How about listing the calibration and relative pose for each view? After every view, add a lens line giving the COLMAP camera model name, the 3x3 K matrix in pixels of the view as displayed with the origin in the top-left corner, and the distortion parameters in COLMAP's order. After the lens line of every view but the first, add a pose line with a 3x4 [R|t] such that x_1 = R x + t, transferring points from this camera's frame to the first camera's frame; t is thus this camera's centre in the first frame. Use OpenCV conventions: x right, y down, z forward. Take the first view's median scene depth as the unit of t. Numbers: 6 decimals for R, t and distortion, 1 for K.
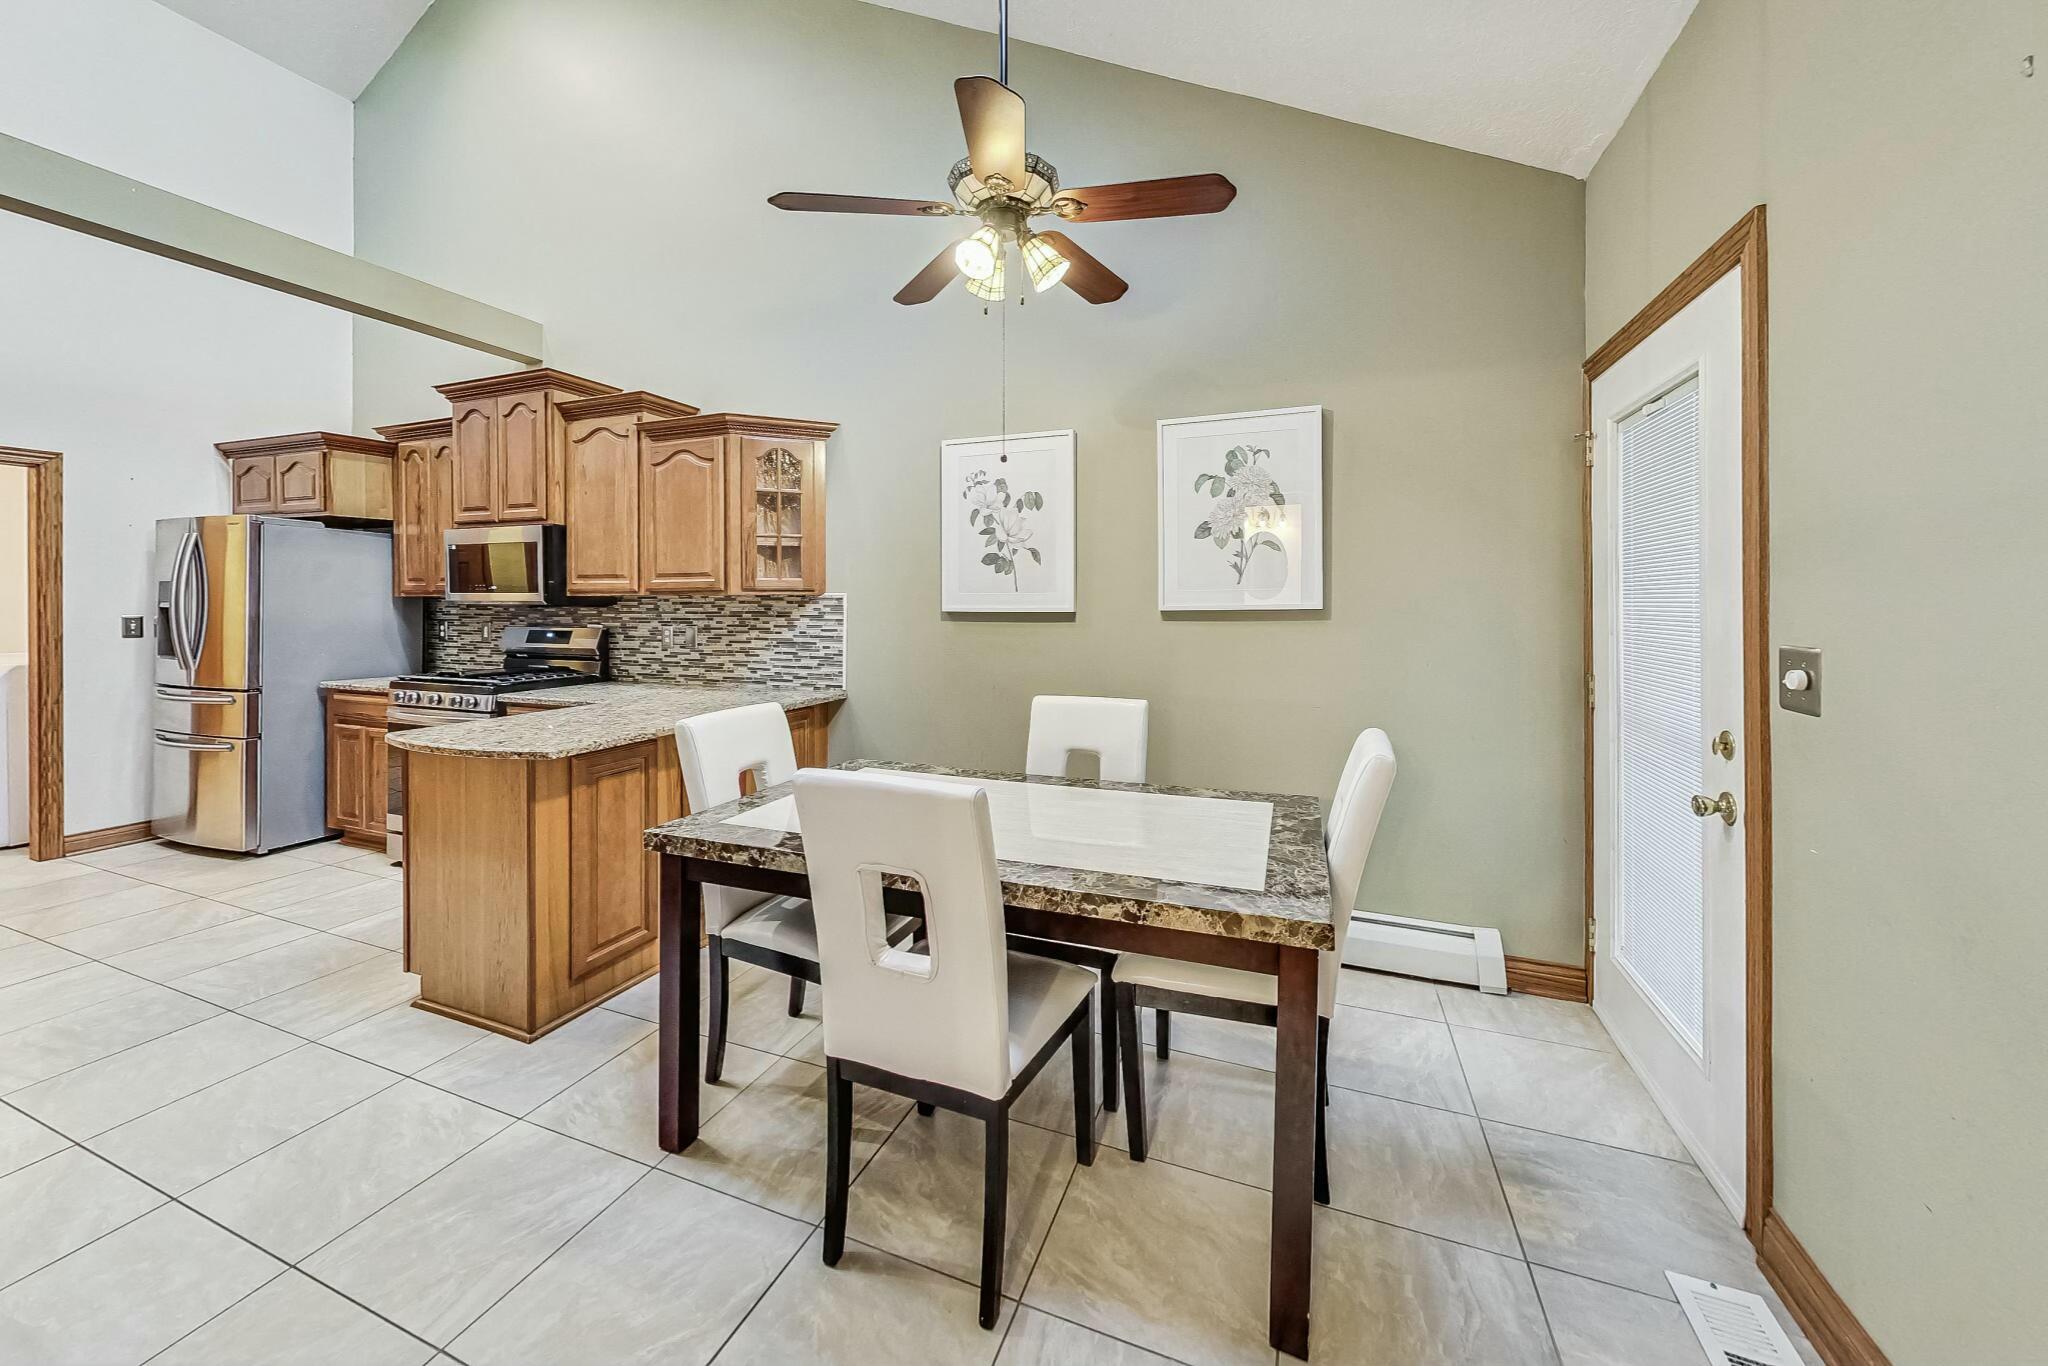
lens RADIAL K [[741.6, 0, 1023.5], [0, 741.6, 603.4], [0, 0, 1]] dist [-0.000085, -0.000085]
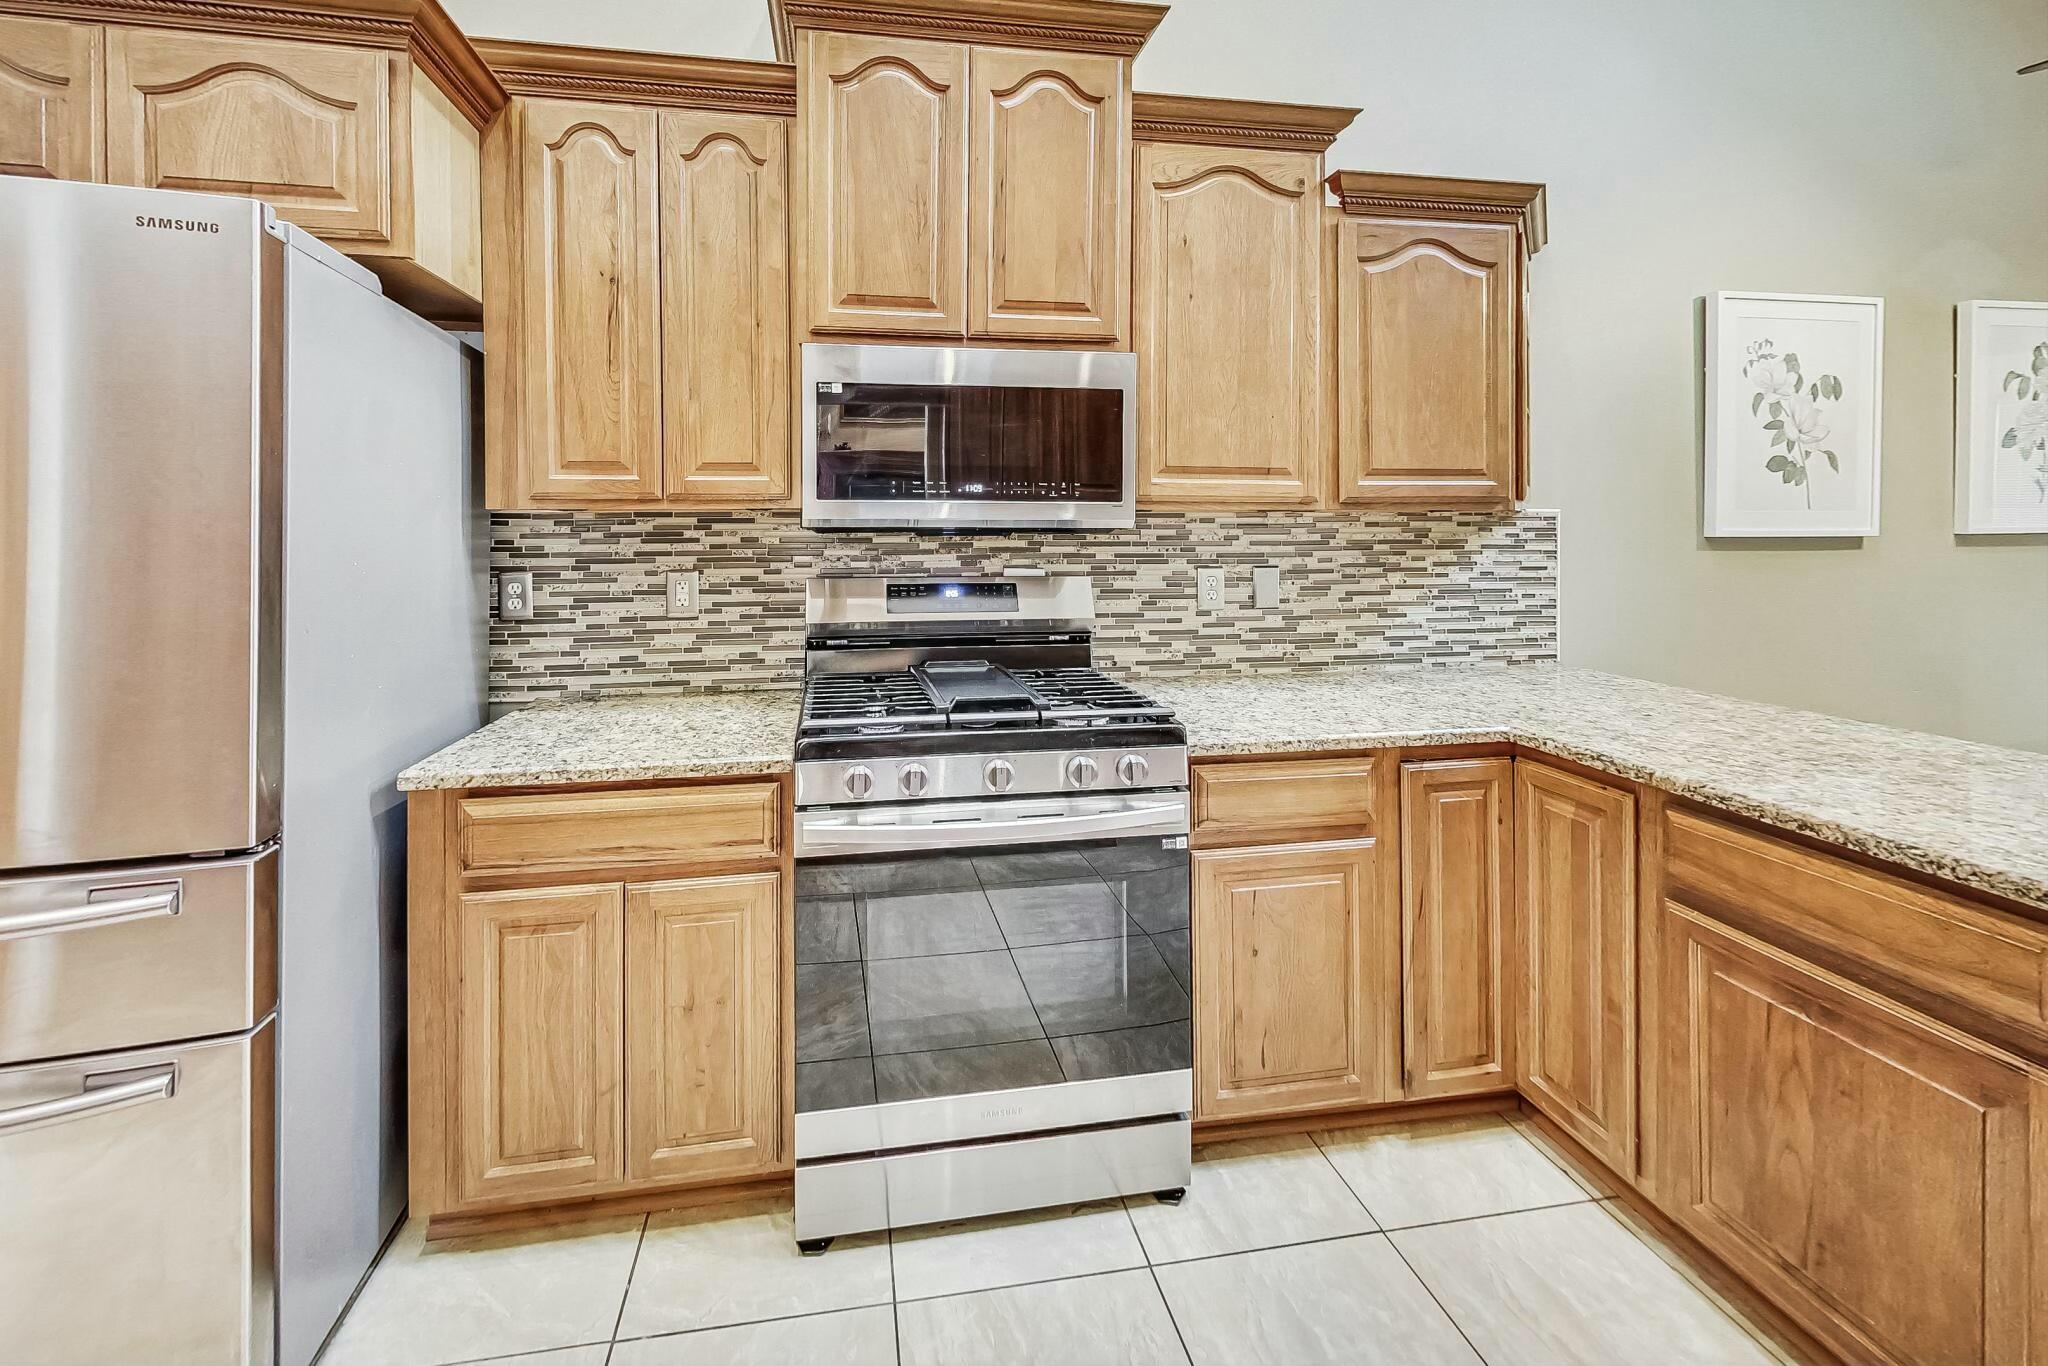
lens RADIAL K [[802.4, 0, 944.3], [0, 802.4, 527.4], [0, 0, 1]] dist [0.001215, 0.000117]
pose [[0.869895, -0.001086, 0.493235, -0.954243], [0.002616, 0.999994, -0.002412, 0.001727], [-0.493229, 0.003388, 0.869893, 0.605792]]
